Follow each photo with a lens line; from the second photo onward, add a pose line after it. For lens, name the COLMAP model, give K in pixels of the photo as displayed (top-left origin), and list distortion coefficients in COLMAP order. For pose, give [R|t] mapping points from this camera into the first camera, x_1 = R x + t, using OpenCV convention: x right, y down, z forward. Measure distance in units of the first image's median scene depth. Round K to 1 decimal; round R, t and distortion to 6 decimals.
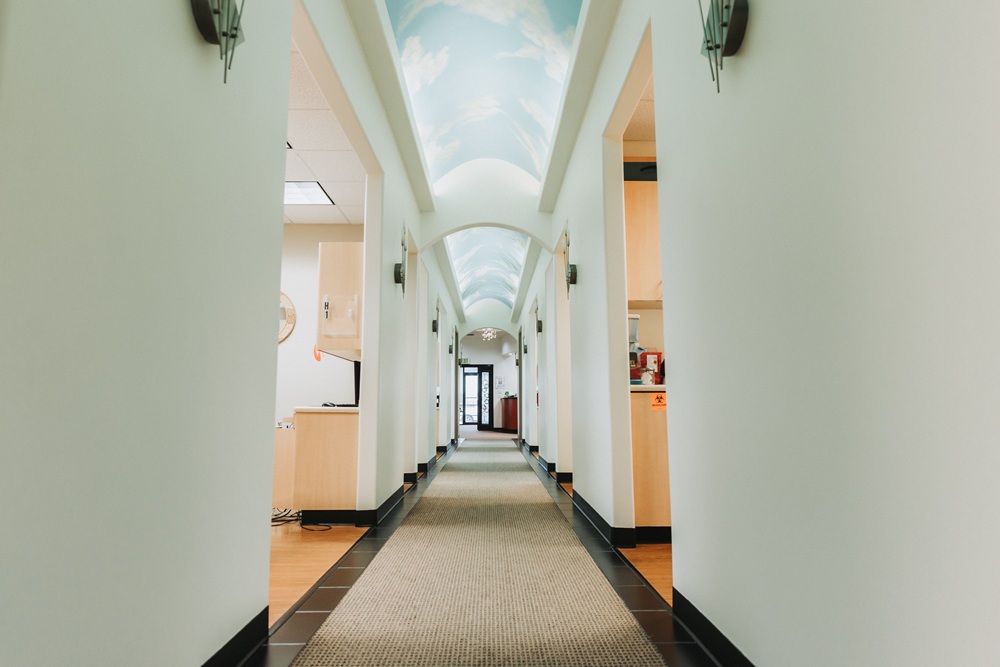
lens RADIAL K [[586.5, 0, 500.0], [0, 586.5, 333.5], [0, 0, 1]] dist [-0.004275, 0.000638]
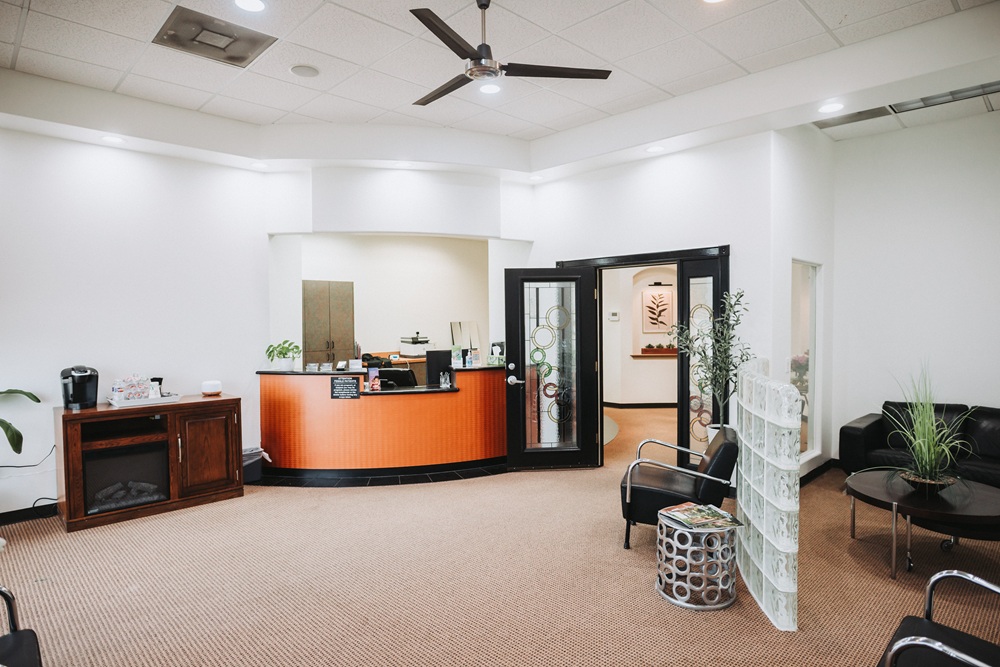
lens RADIAL K [[586.5, 0, 500.0], [0, 586.5, 333.5], [0, 0, 1]] dist [-0.004275, 0.000638]
pose [[0.926237, 0.004653, -0.376913, -0.009550], [0.049883, 0.989617, 0.134799, 0.071426], [0.373627, -0.143658, 0.916387, 0.969761]]
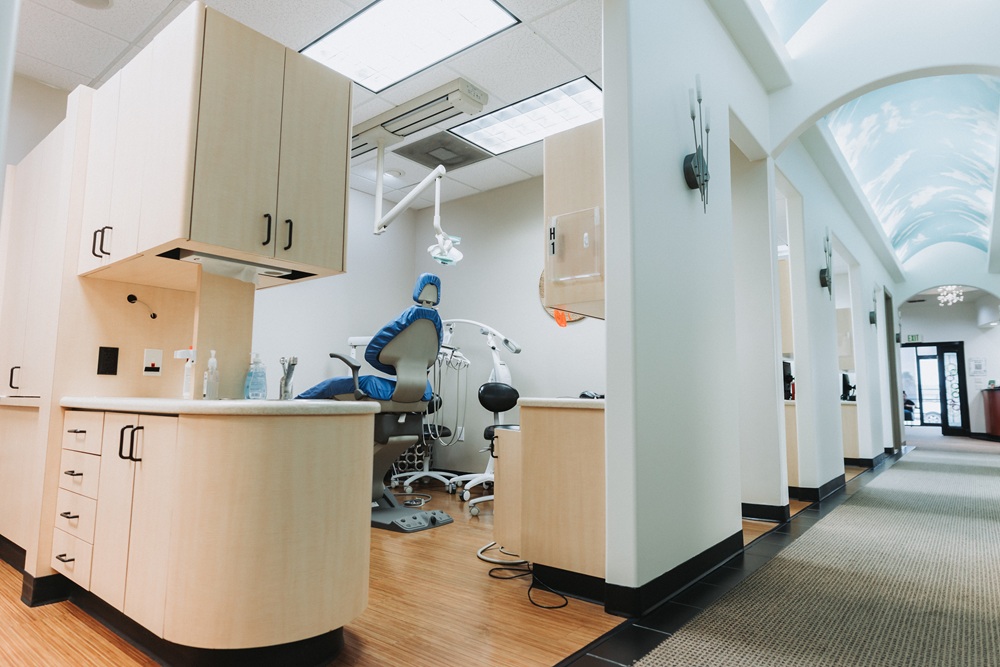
lens RADIAL K [[586.5, 0, 500.0], [0, 586.5, 333.5], [0, 0, 1]] dist [-0.004275, 0.000638]
pose [[0.765917, -0.057364, -0.640375, 0.017695], [0.066174, 0.997756, -0.010231, 0.020962], [0.639525, -0.034540, 0.767994, 0.172053]]
